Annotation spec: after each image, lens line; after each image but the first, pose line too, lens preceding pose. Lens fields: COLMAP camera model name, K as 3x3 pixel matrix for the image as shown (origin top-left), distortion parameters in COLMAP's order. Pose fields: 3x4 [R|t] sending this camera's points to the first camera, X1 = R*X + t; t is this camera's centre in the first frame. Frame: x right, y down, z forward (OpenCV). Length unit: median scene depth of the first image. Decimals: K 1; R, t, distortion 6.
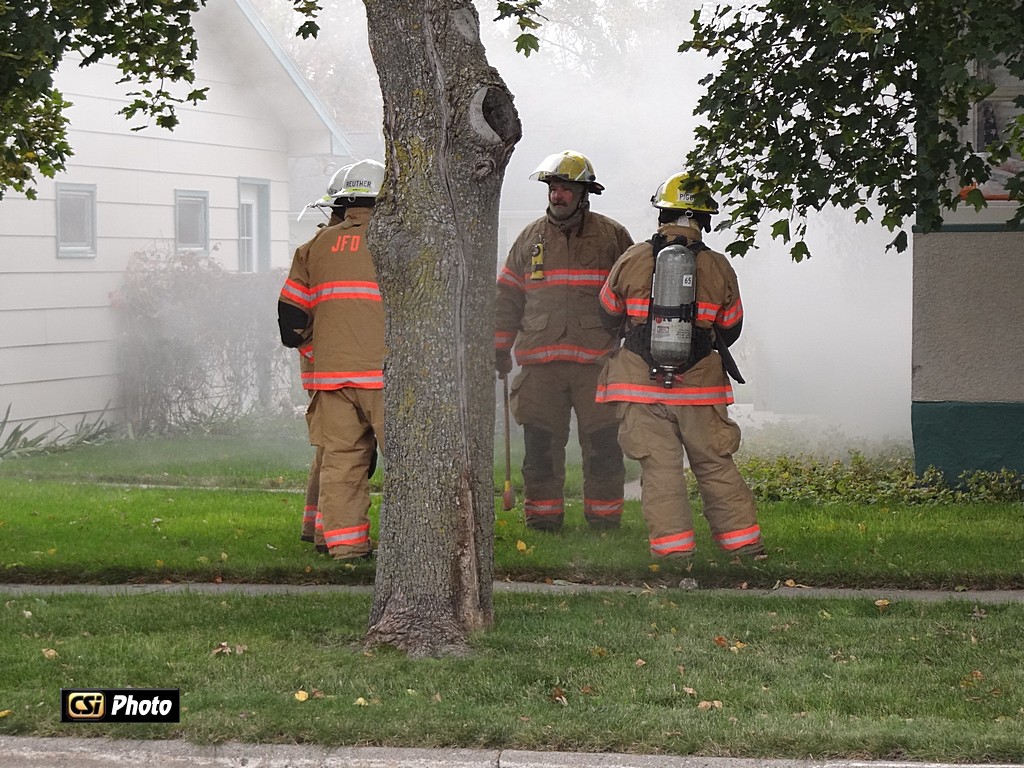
lens RADIAL K [[3679.3, 0, 512.0], [0, 3679.3, 384.0], [0, 0, 1]] dist [0.029953, 0.726508]
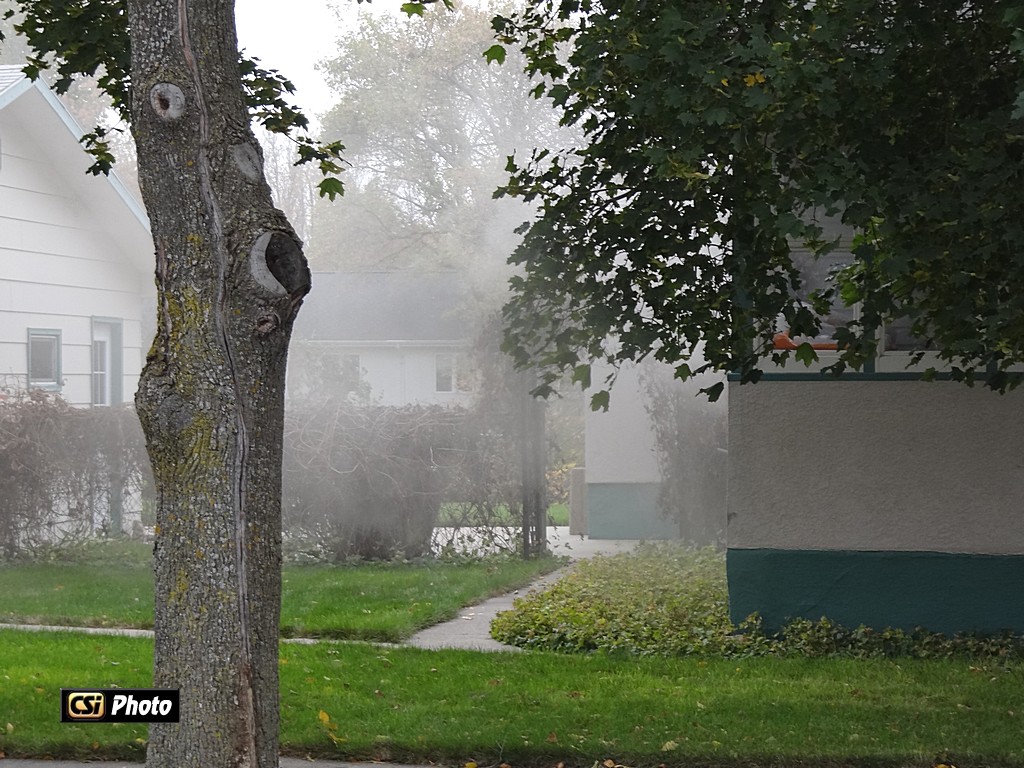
lens RADIAL K [[3039.5, 0, 512.0], [0, 3039.5, 384.0], [0, 0, 1]] dist [-0.025684, 0.619357]
pose [[0.998903, 0.005475, 0.046509, 0.016439], [-0.003992, 0.999483, -0.031900, -0.020255], [-0.046660, 0.031679, 0.998408, 0.257786]]
